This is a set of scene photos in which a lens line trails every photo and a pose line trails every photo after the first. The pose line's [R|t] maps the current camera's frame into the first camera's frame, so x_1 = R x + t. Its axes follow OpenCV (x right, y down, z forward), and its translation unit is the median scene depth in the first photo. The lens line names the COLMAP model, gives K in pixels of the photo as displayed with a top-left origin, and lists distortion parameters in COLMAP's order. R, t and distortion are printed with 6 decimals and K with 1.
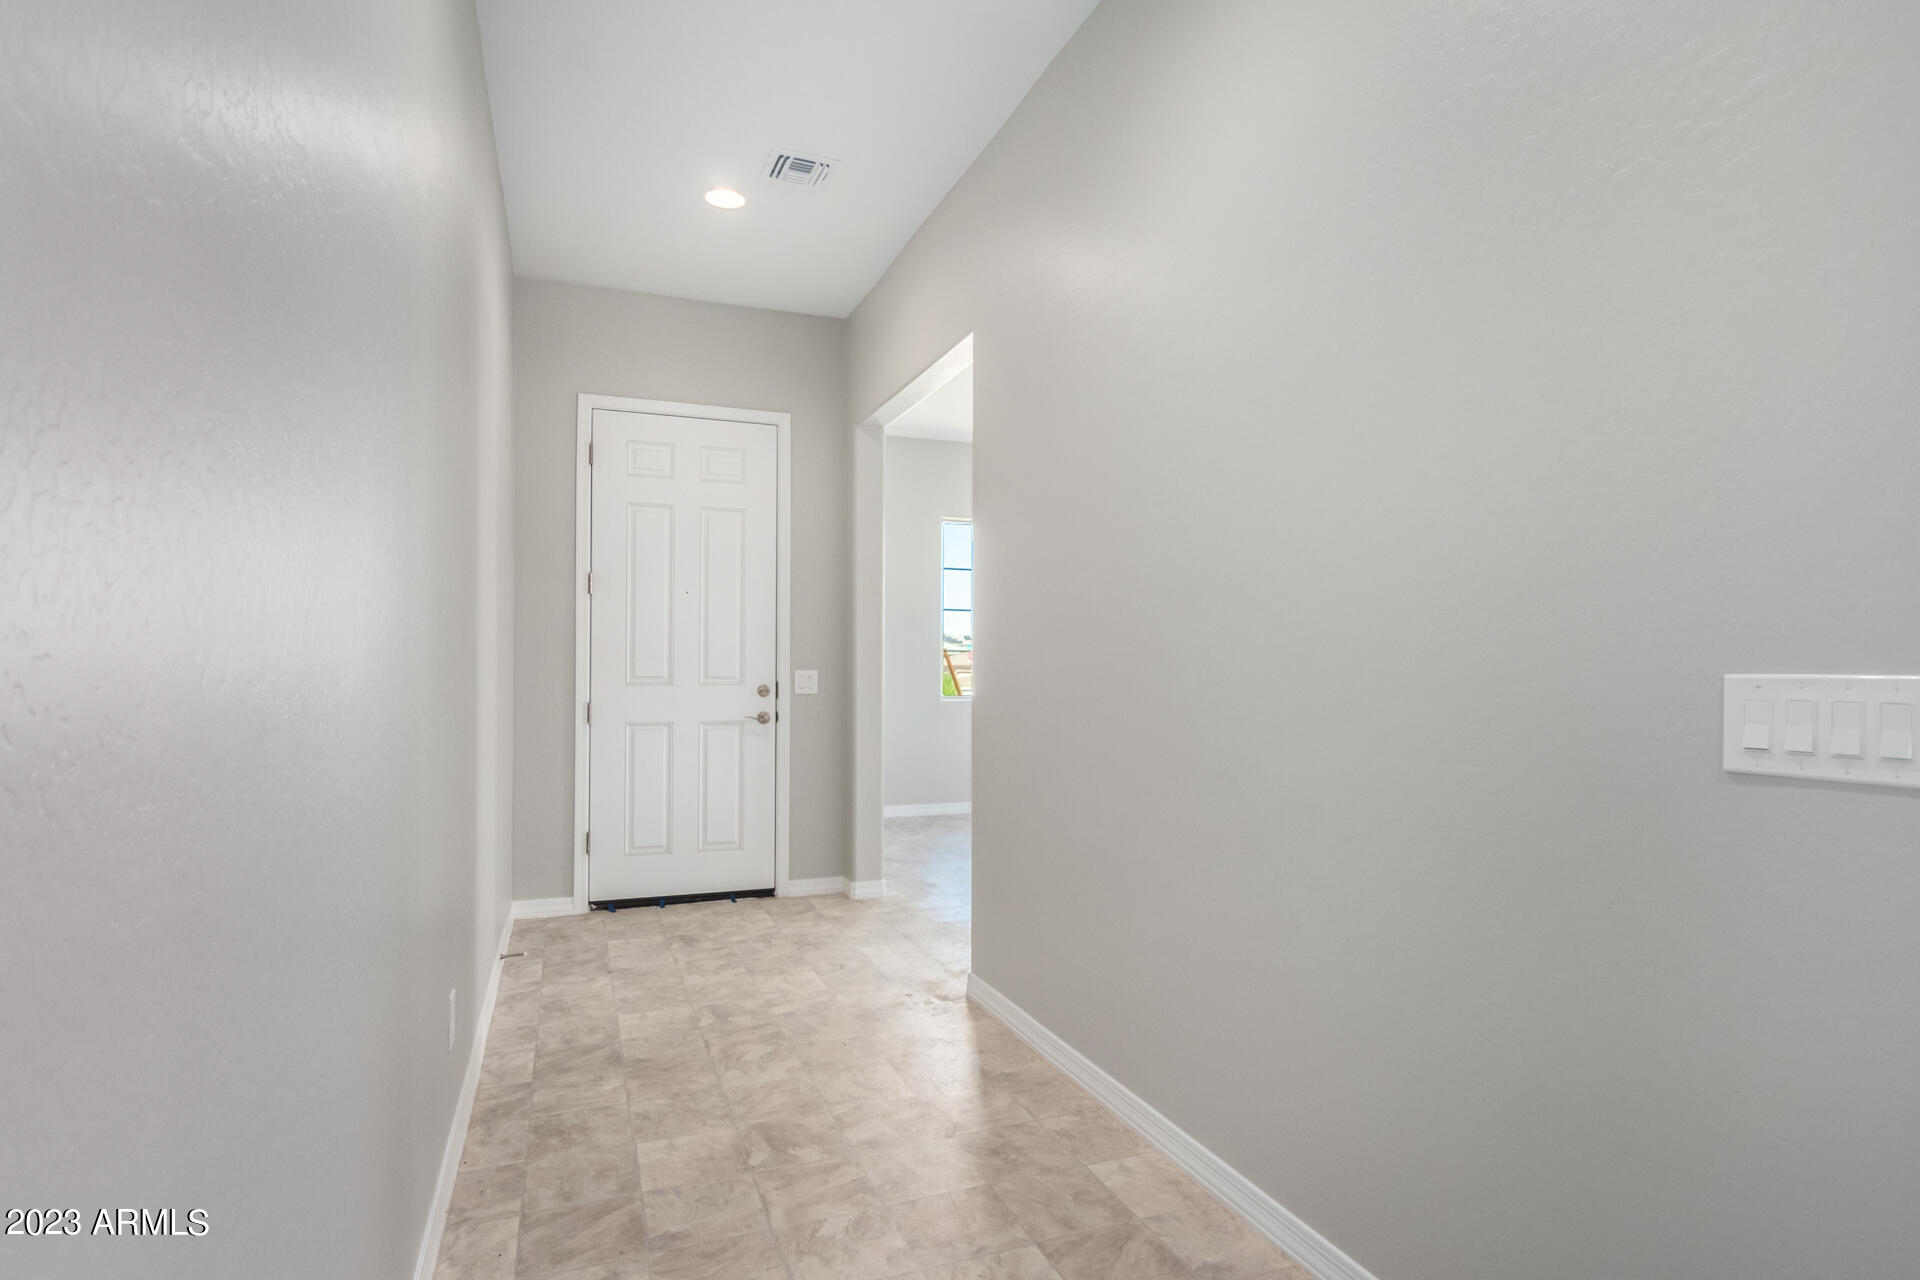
lens RADIAL K [[982.0, 0, 954.5], [0, 982.0, 644.9], [0, 0, 1]] dist [0.007050, 0.000652]
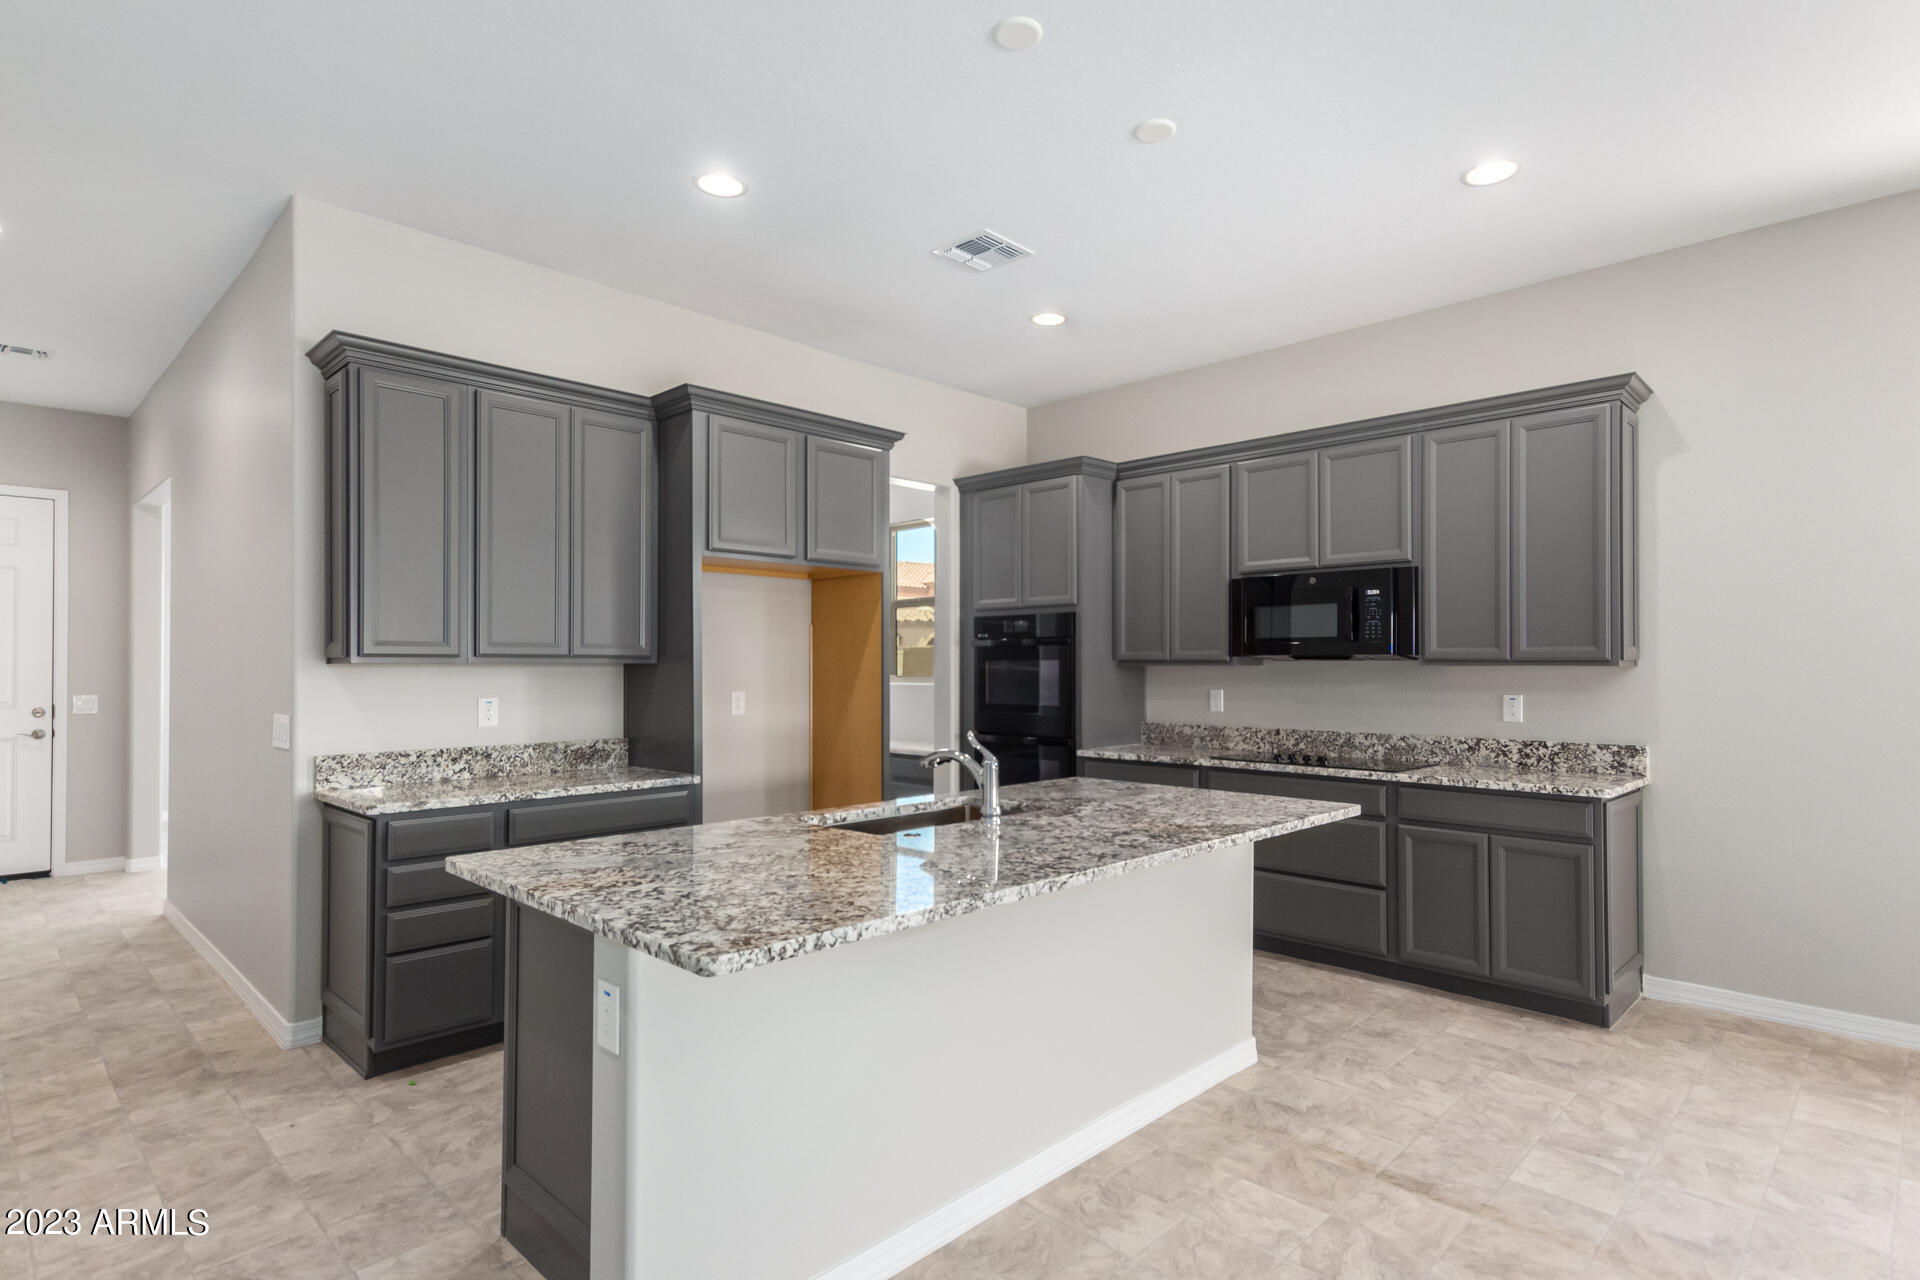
lens RADIAL K [[982.0, 0, 962.9], [0, 982.0, 643.7], [0, 0, 1]] dist [0.007050, 0.000652]
pose [[0.909508, 0.002230, 0.415680, 0.351380], [-0.004628, 0.999978, 0.004761, -0.052493], [-0.415660, -0.006254, 0.909499, -0.630065]]
